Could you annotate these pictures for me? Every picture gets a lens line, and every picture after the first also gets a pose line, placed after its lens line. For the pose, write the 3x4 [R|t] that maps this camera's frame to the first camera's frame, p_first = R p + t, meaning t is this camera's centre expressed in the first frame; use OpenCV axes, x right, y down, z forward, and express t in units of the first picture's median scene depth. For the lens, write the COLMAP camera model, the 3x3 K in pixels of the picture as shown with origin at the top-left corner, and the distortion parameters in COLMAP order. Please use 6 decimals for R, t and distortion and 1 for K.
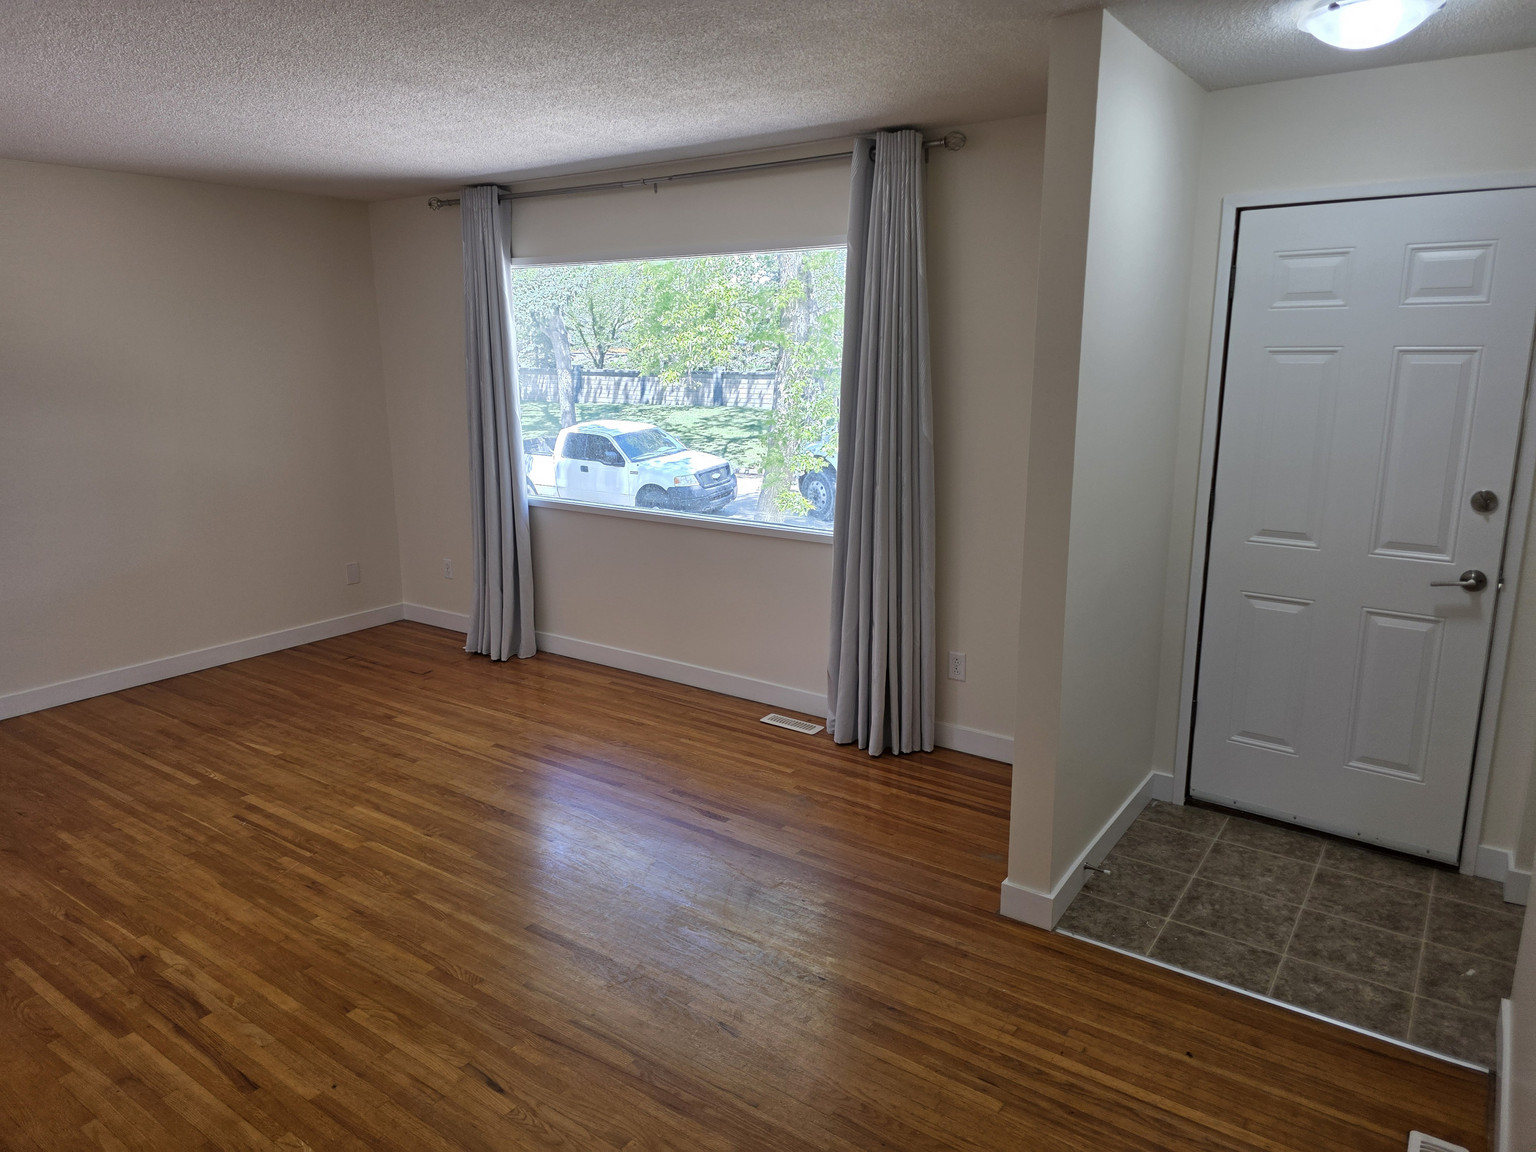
lens RADIAL K [[1027.2, 0, 768.0], [0, 1027.2, 576.0], [0, 0, 1]] dist [0.009832, -0.001024]
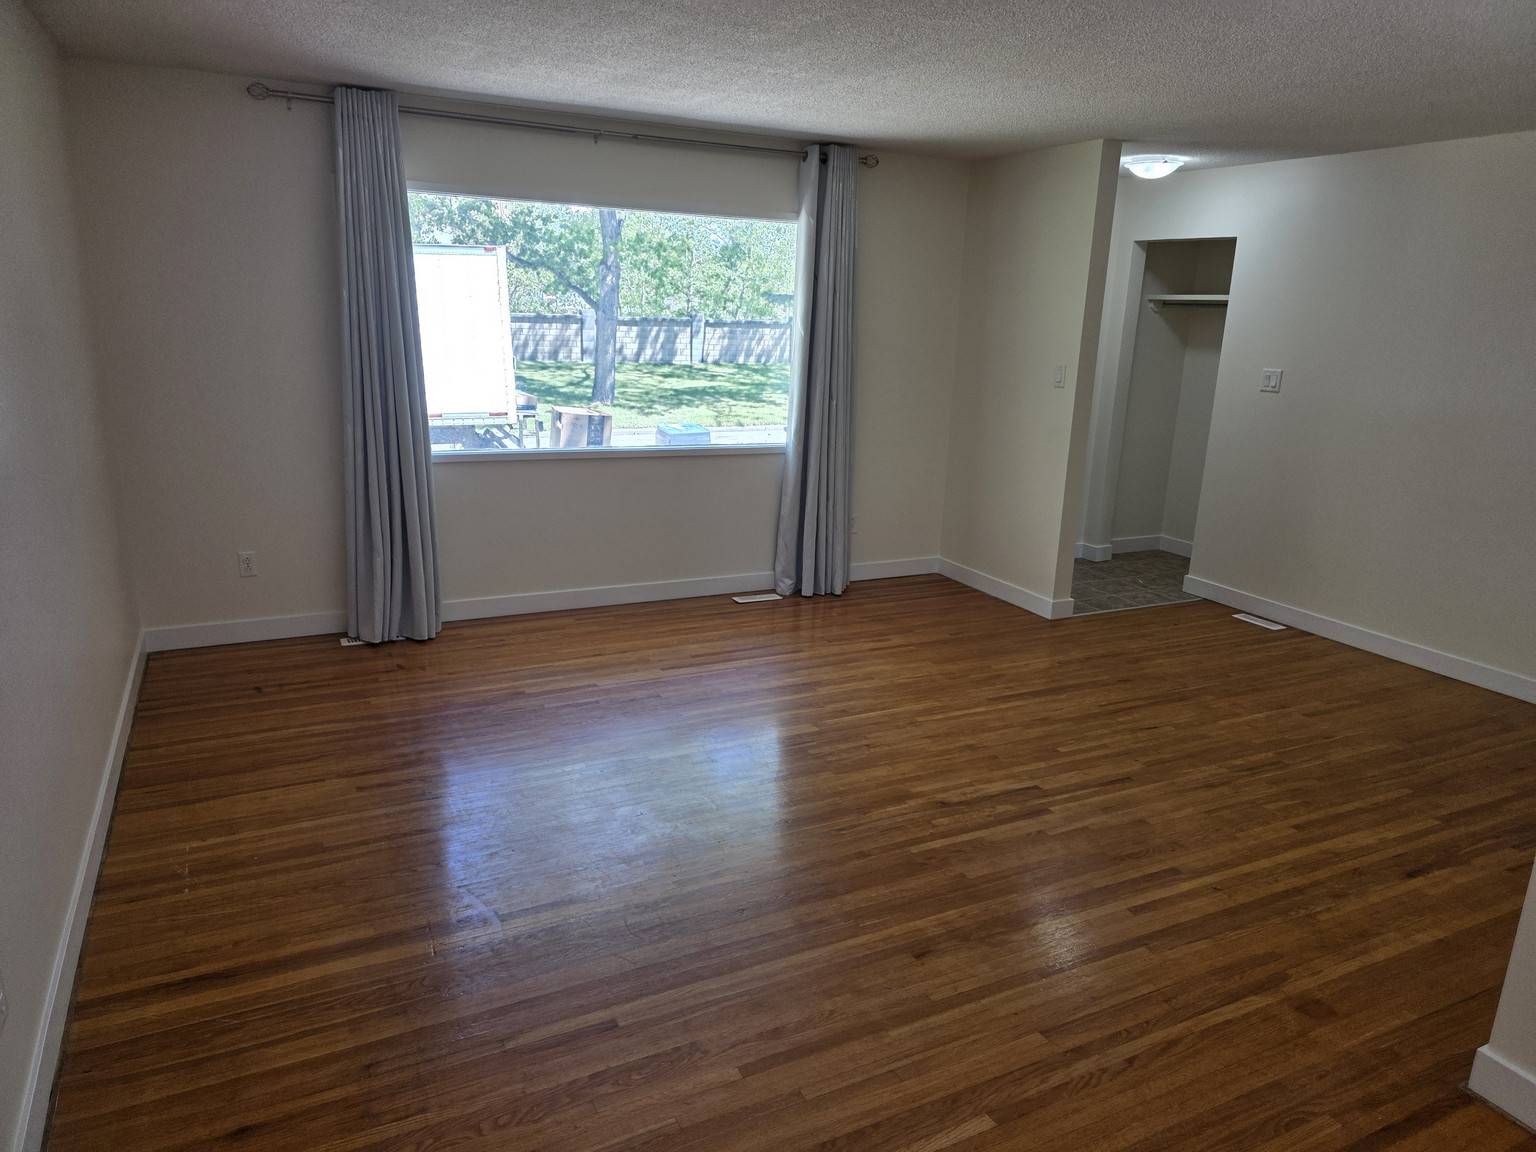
lens RADIAL K [[1036.2, 0, 762.2], [0, 1036.2, 592.7], [0, 0, 1]] dist [0.074970, -0.066599]
pose [[0.457319, -0.207808, 0.864682, -1.080522], [0.163592, 0.975380, 0.147890, -0.052143], [-0.874126, 0.073822, 0.480056, 0.372716]]
